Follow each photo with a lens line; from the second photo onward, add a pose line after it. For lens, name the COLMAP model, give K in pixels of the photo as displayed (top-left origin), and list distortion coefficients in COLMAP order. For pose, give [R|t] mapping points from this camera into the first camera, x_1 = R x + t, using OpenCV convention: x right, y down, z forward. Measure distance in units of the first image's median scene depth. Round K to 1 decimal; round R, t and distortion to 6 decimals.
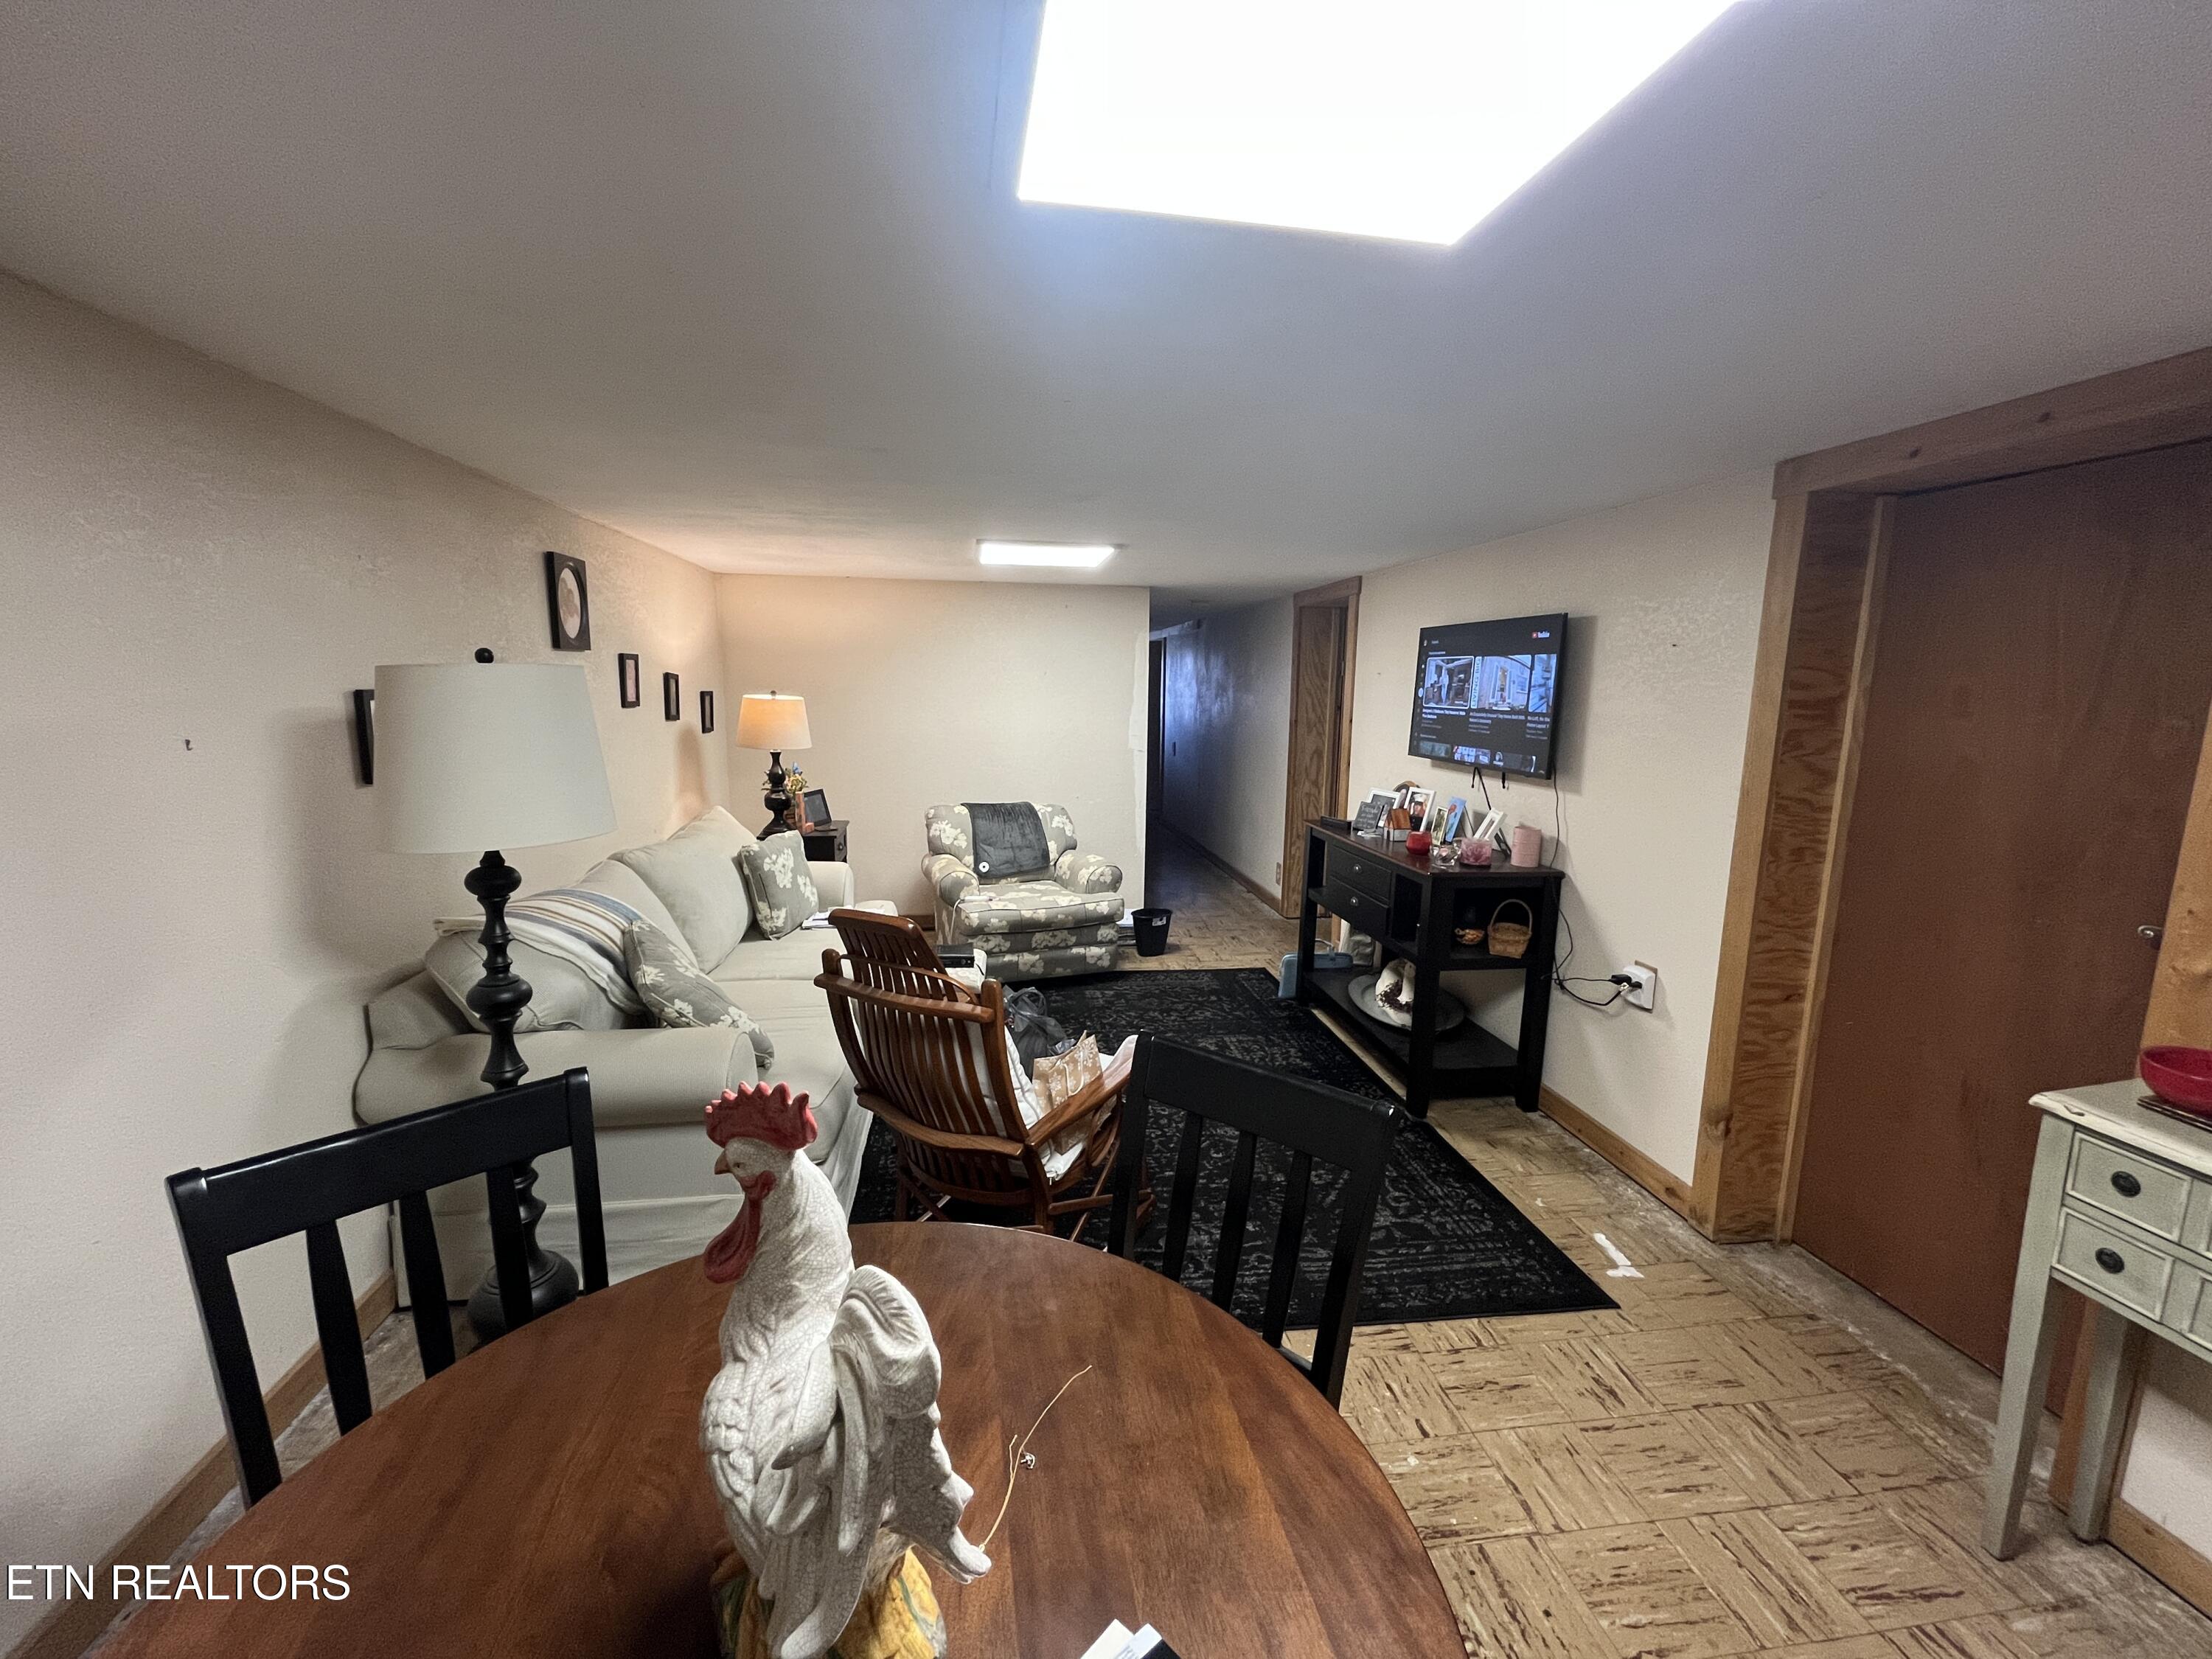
lens RADIAL K [[896.9, 0, 1109.8], [0, 896.9, 822.4], [0, 0, 1]] dist [-0.004111, 0.000219]
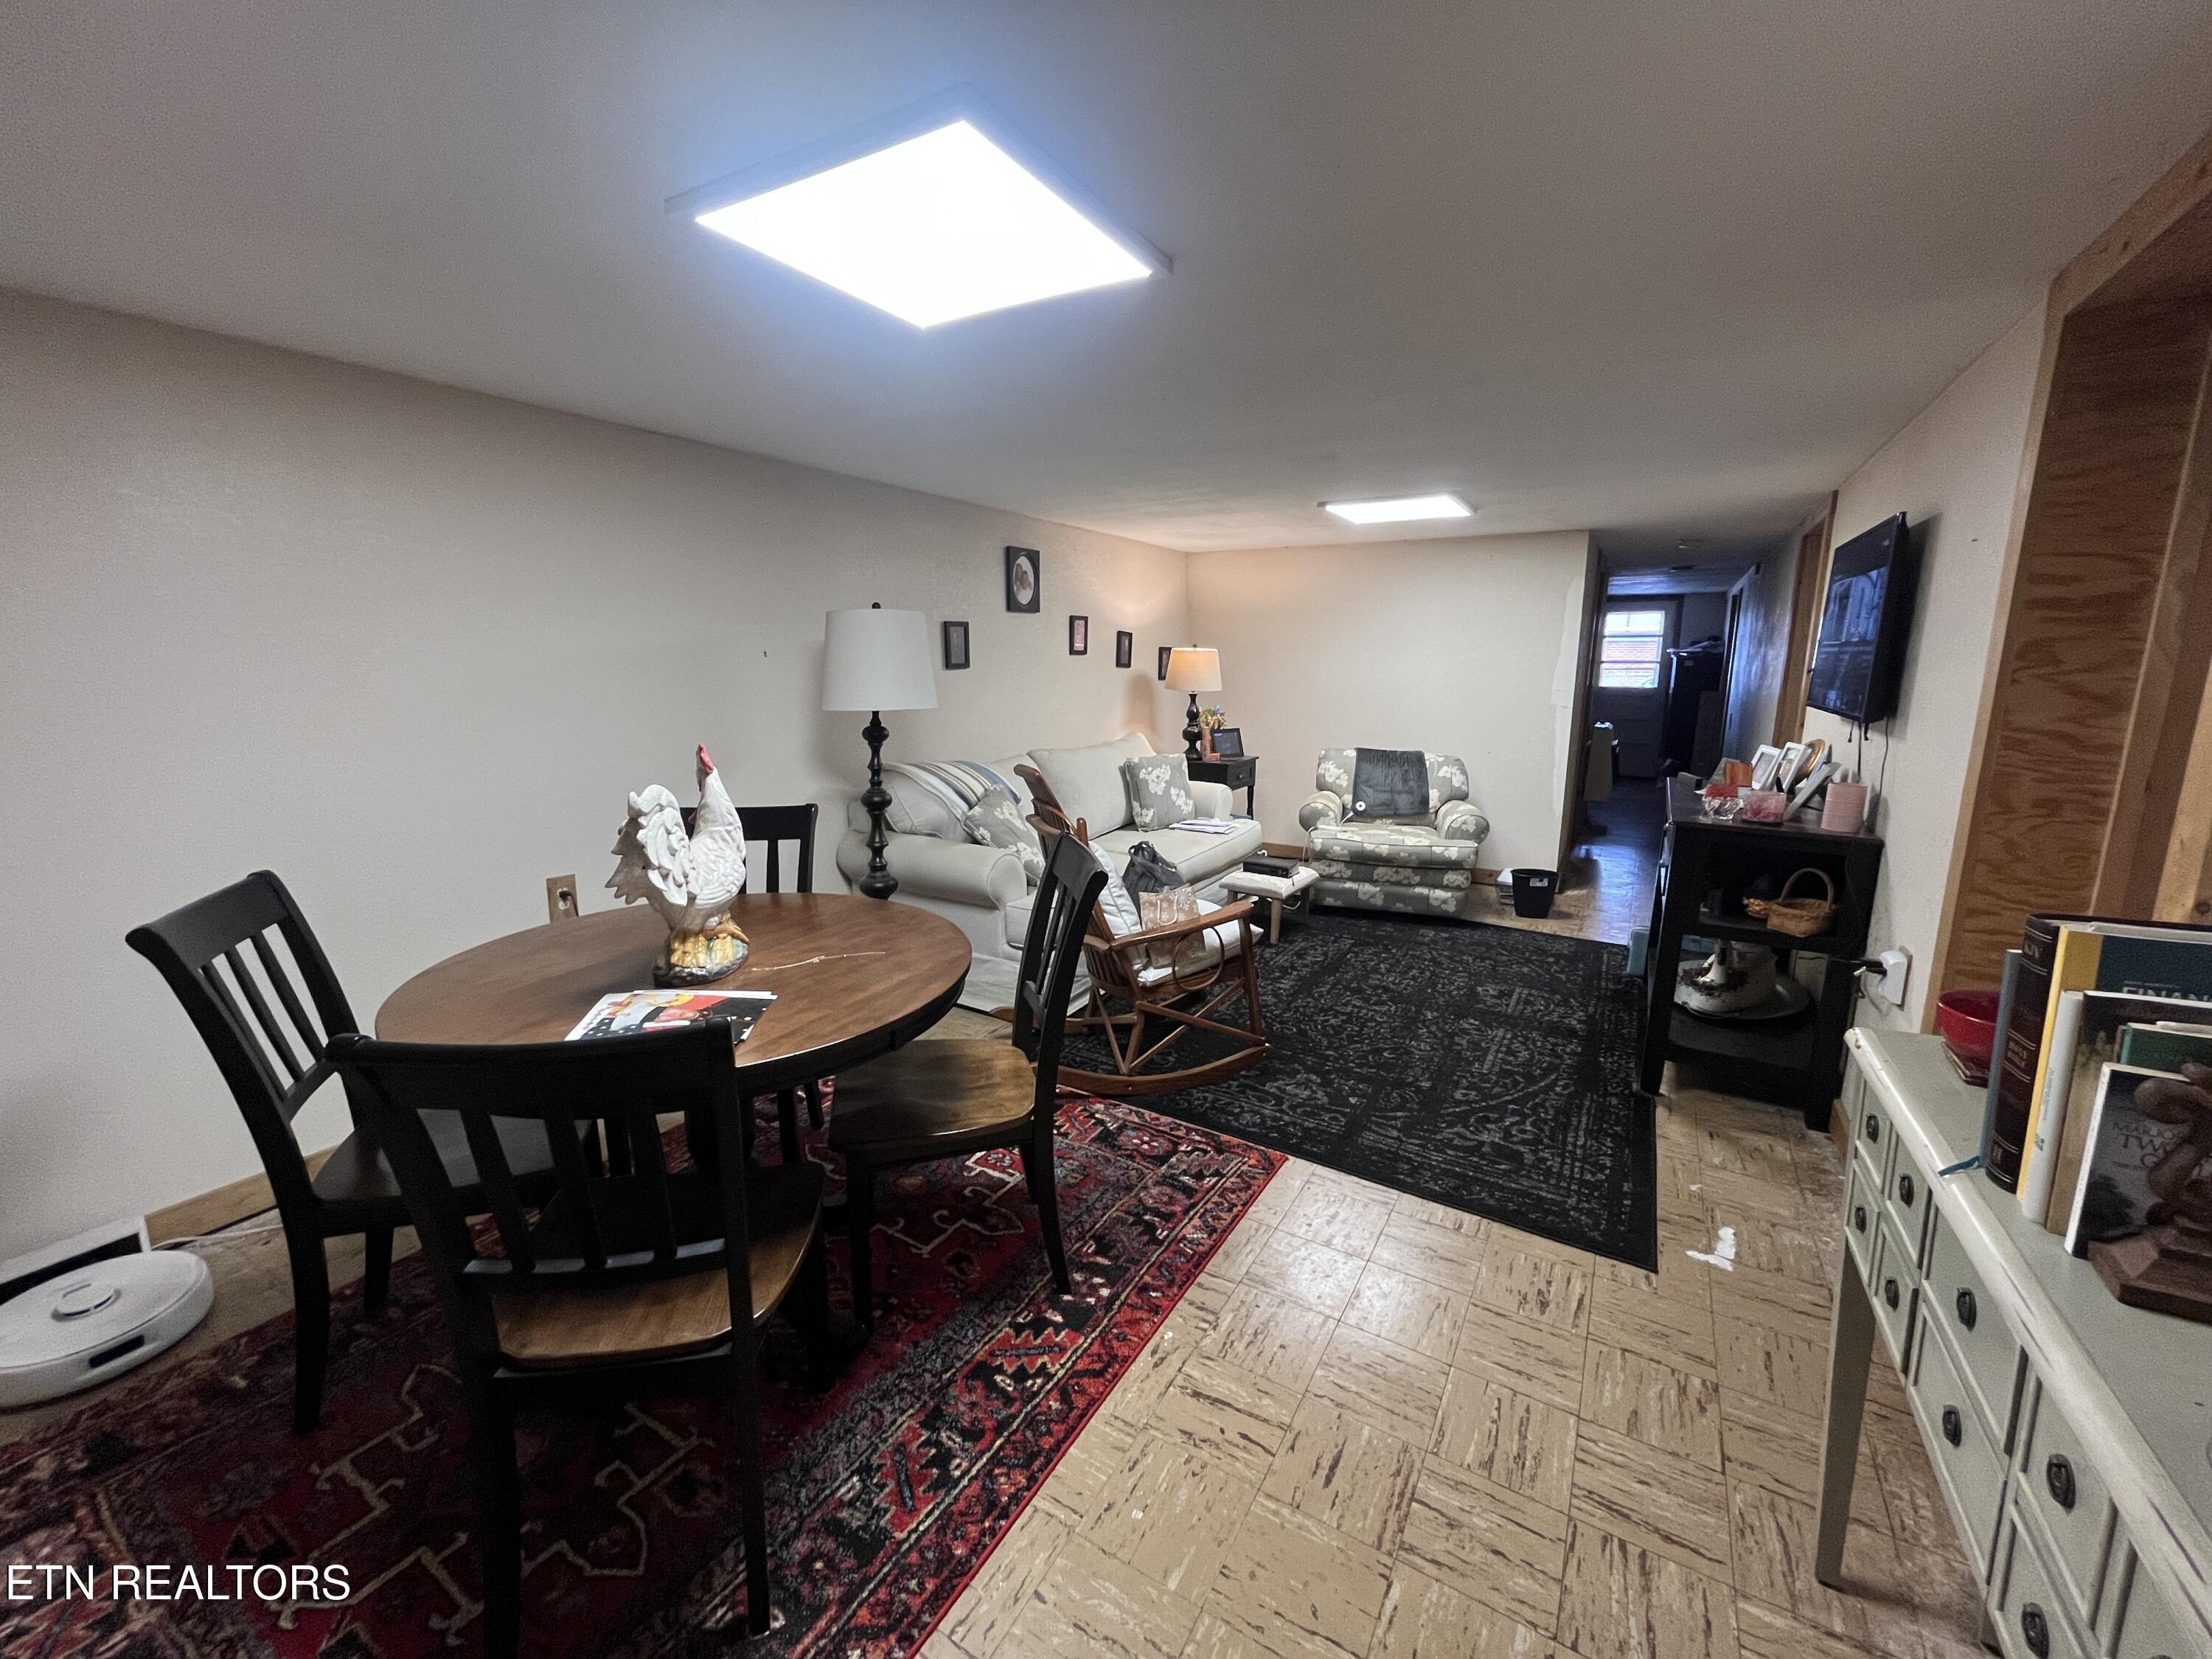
lens RADIAL K [[896.9, 0, 1108.9], [0, 896.9, 825.9], [0, 0, 1]] dist [-0.004111, 0.000219]
pose [[0.771703, 0.107373, -0.626854, 0.379750], [-0.091411, 0.994137, 0.057750, 0.047753], [0.629380, 0.012735, 0.776993, -0.043426]]
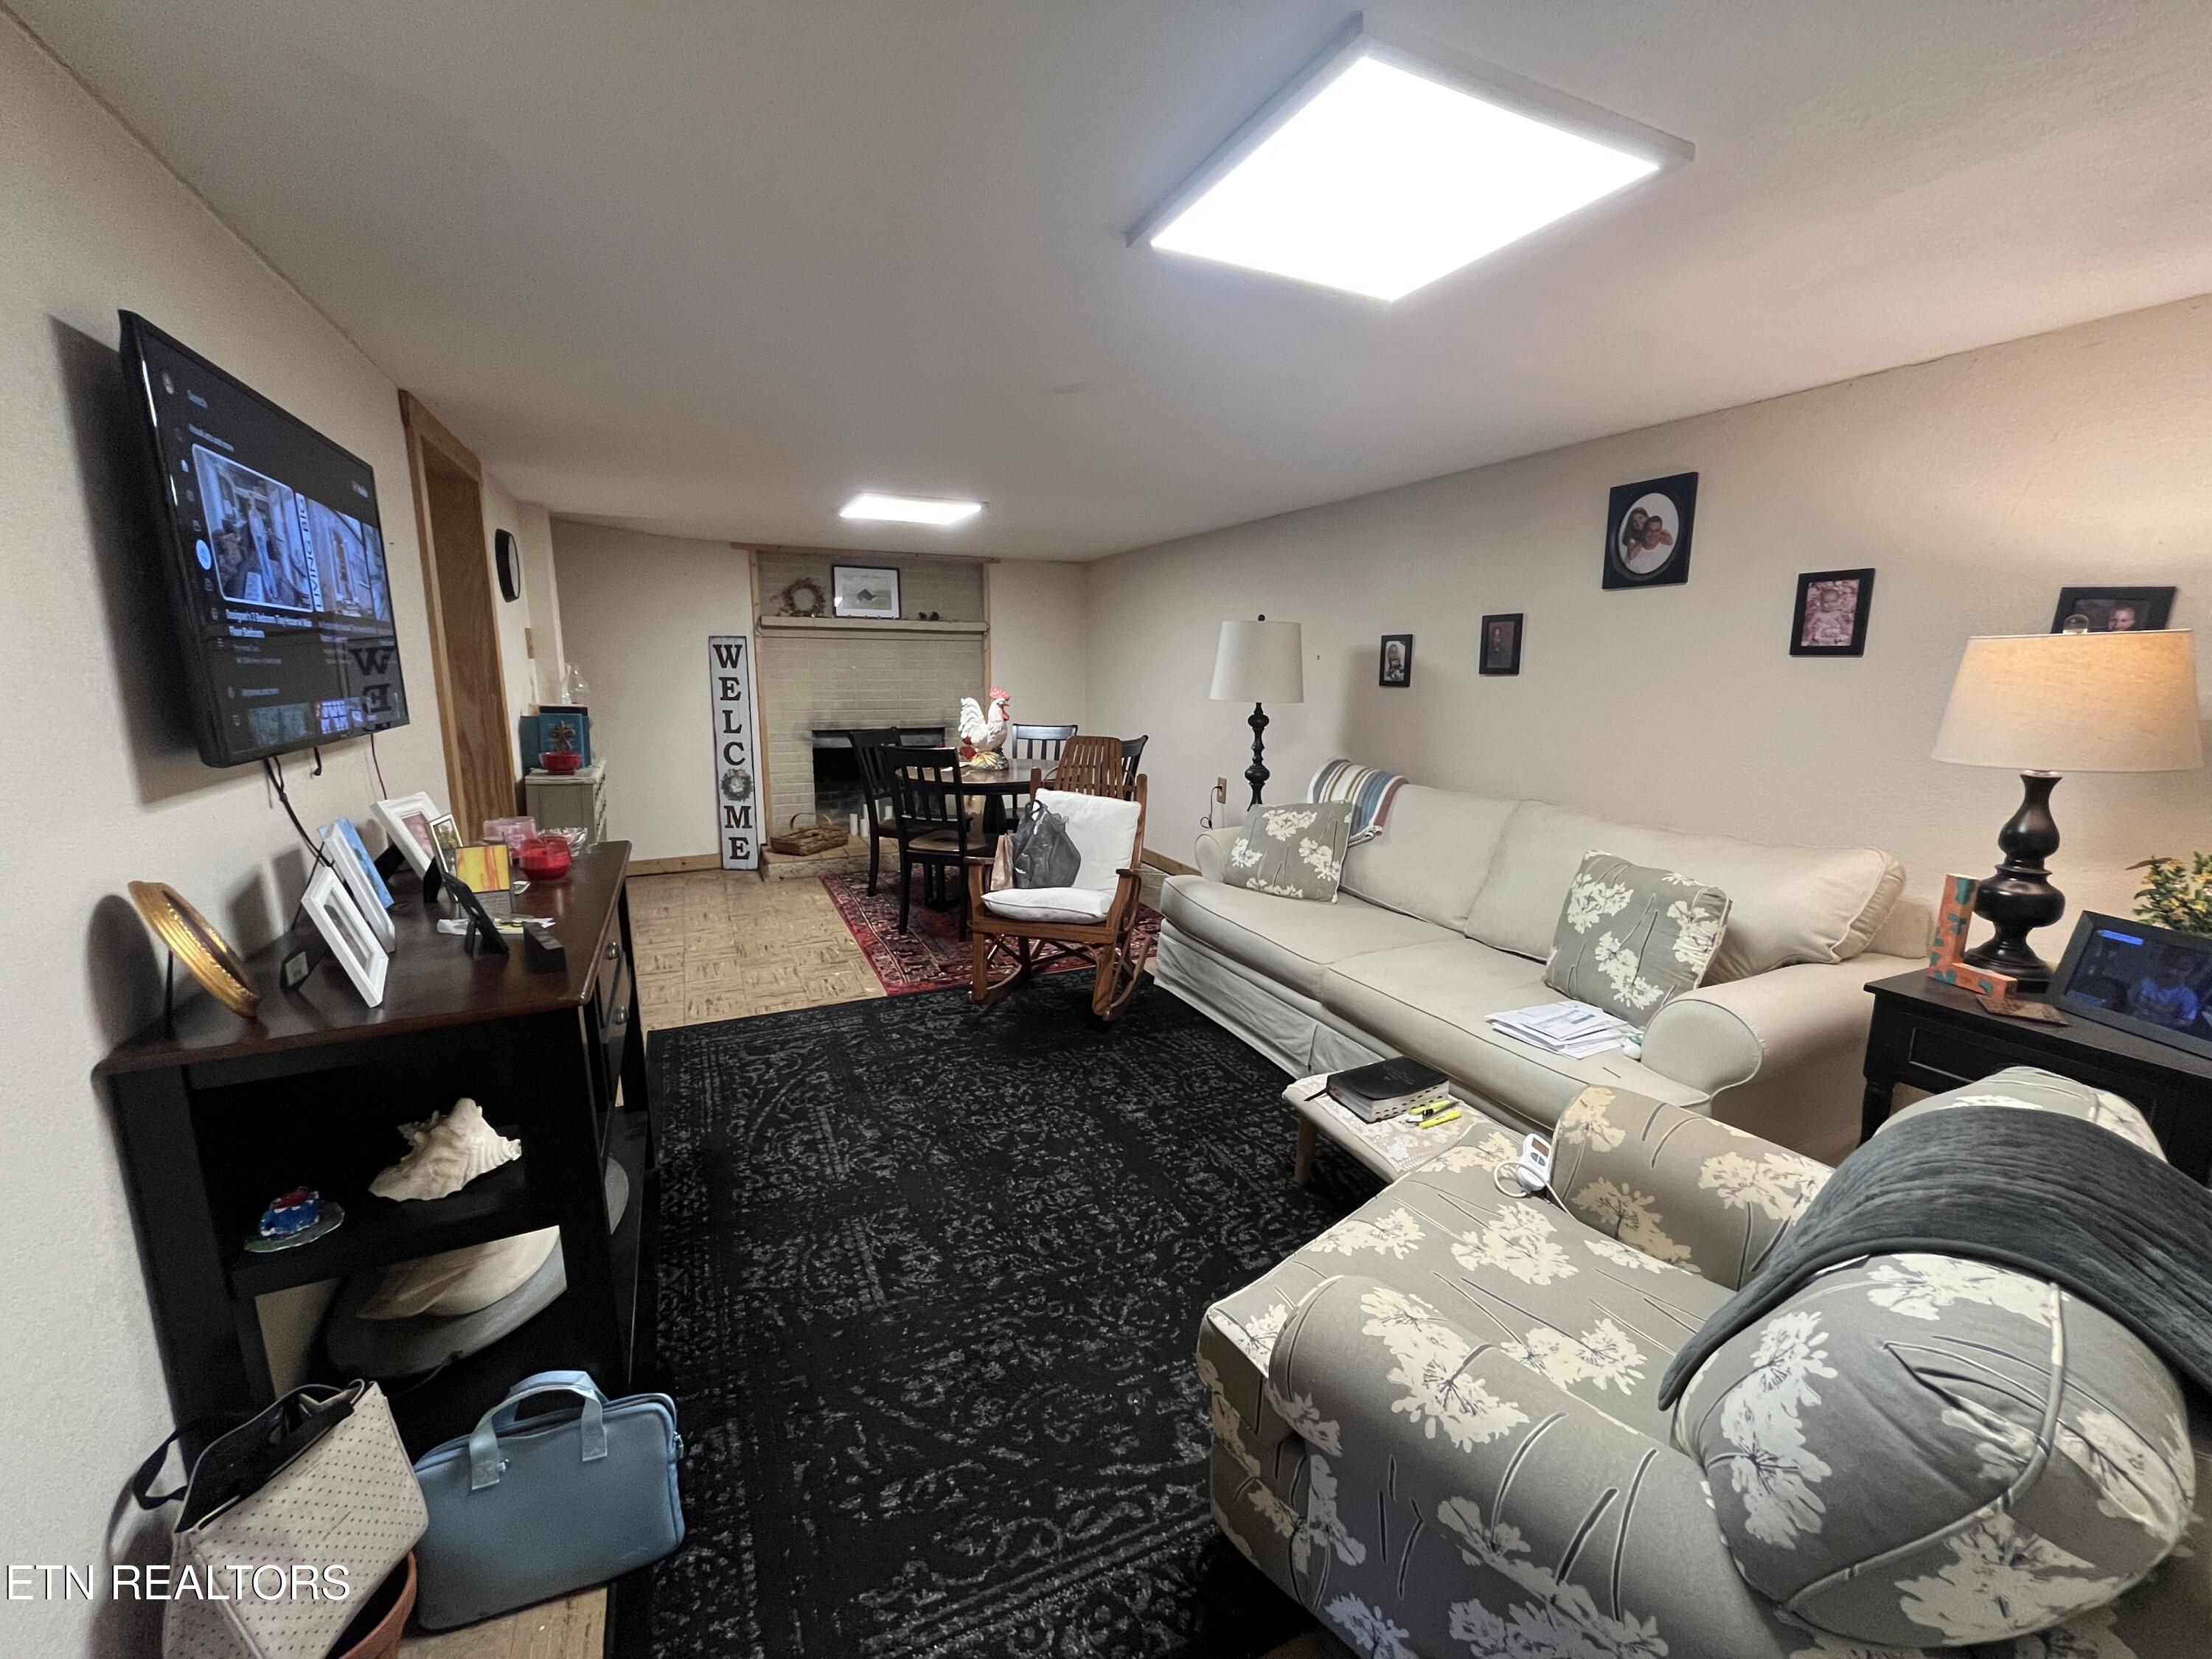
lens RADIAL K [[904.4, 0, 1104.9], [0, 904.4, 832.4], [0, 0, 1]] dist [-0.008567, 0.000201]
pose [[-0.960235, 0.030545, -0.277516, 0.141146], [-0.063703, 0.943808, 0.324298, -0.175446], [0.271828, 0.329081, -0.904332, 1.407689]]
